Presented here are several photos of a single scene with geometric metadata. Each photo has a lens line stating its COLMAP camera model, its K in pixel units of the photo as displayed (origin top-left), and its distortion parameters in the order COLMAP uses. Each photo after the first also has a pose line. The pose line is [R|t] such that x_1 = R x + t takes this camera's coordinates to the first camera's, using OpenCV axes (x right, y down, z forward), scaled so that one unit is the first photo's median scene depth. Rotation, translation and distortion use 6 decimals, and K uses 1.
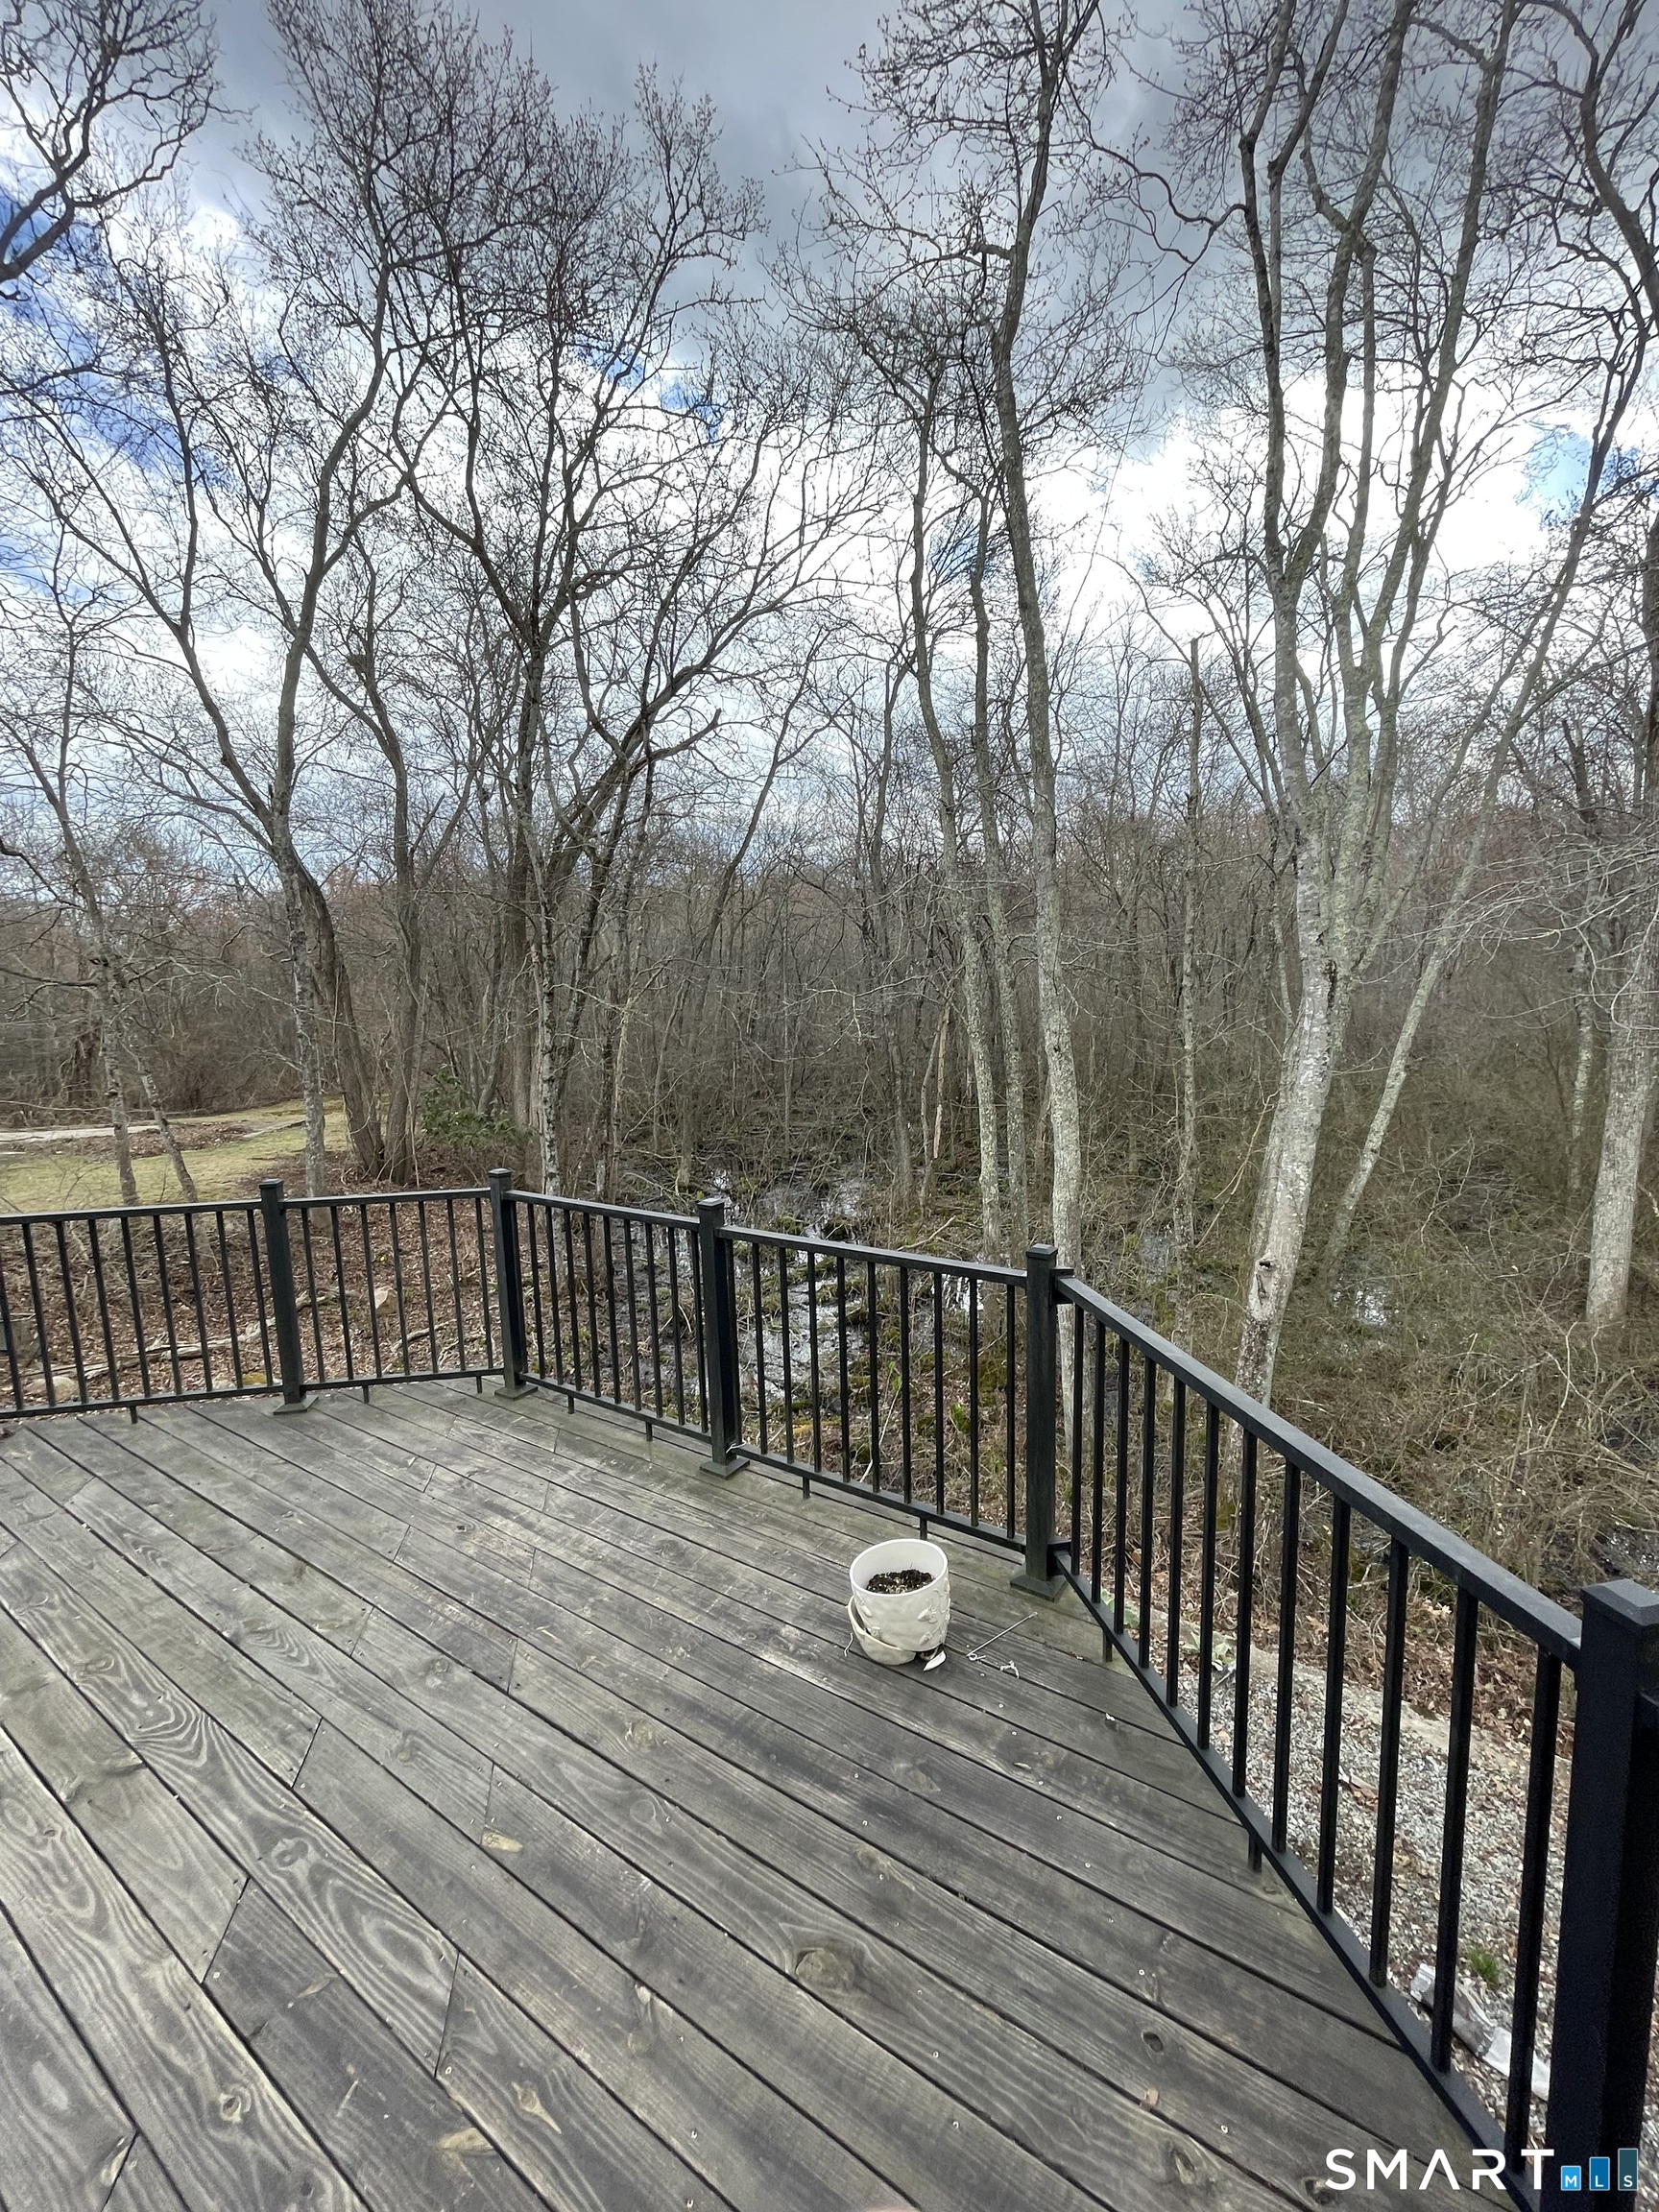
lens RADIAL K [[893.4, 0, 832.3], [0, 893.4, 1105.9], [0, 0, 1]] dist [-0.000841, -0.000010]
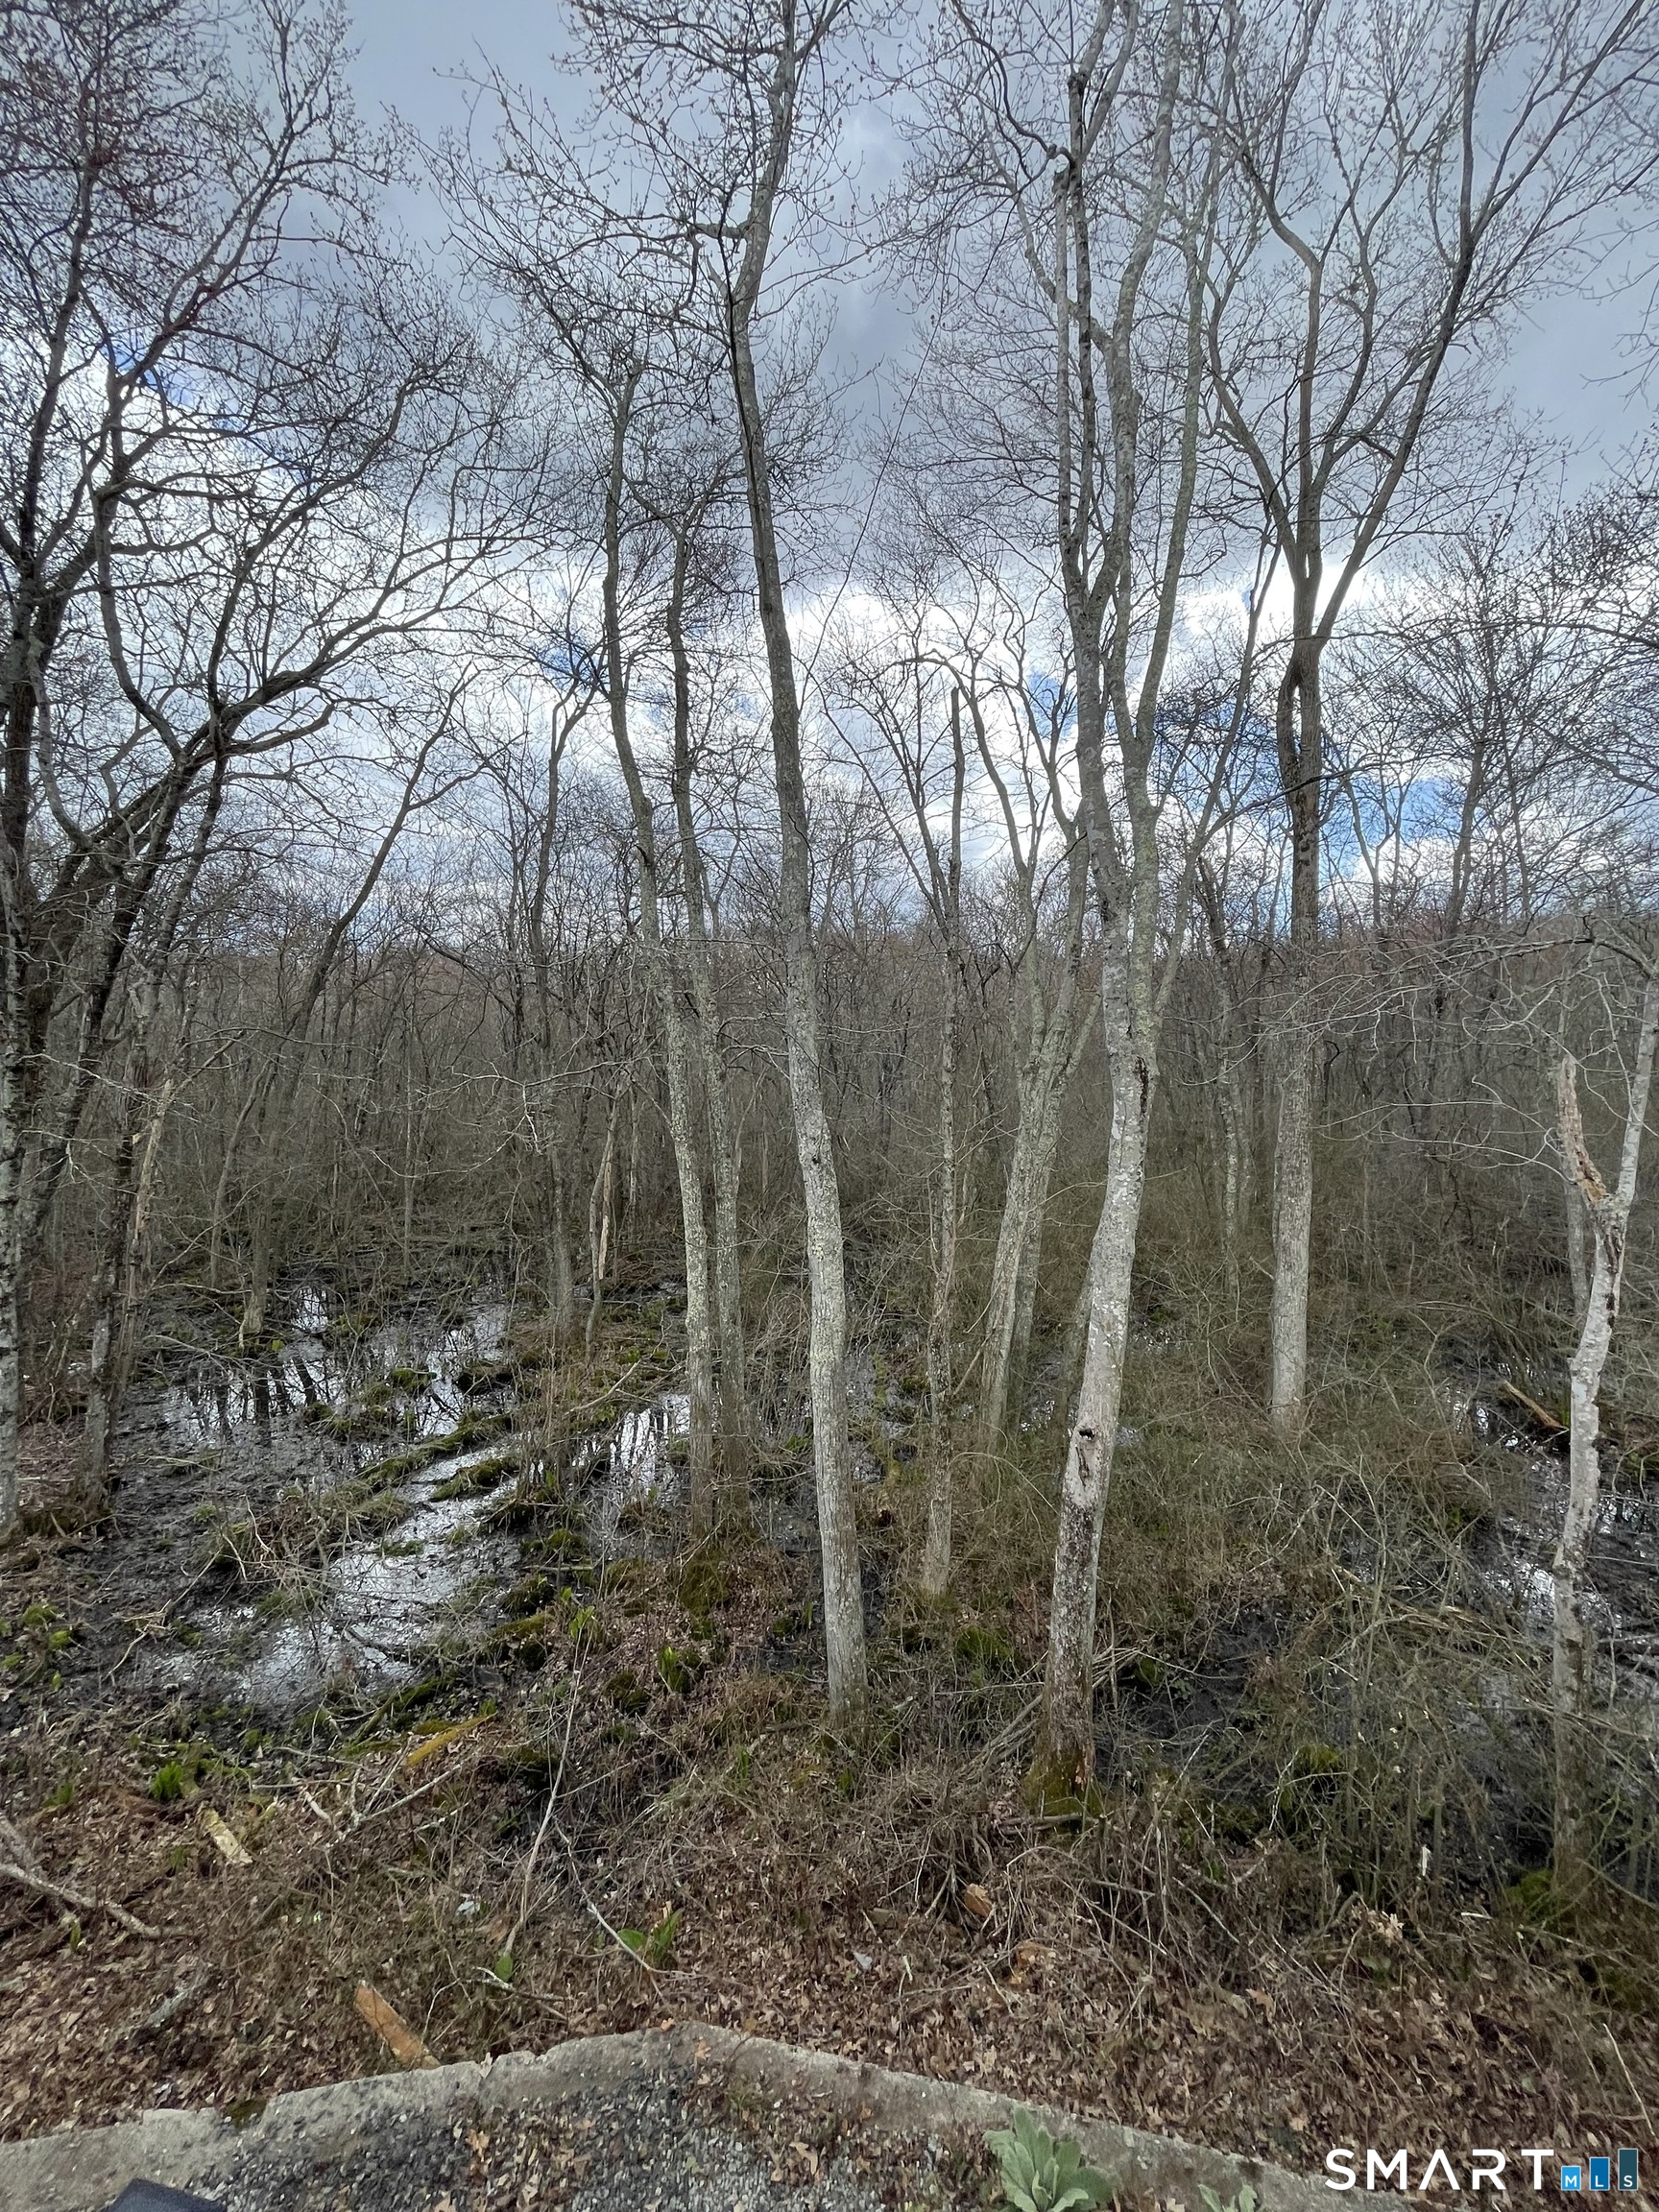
lens RADIAL K [[893.4, 0, 832.3], [0, 893.4, 1105.9], [0, 0, 1]] dist [-0.000841, -0.000010]
pose [[0.922255, 0.021040, 0.386009, -0.018463], [0.021298, 0.994236, -0.105077, -0.017173], [-0.385995, 0.105129, 0.916491, 0.170249]]
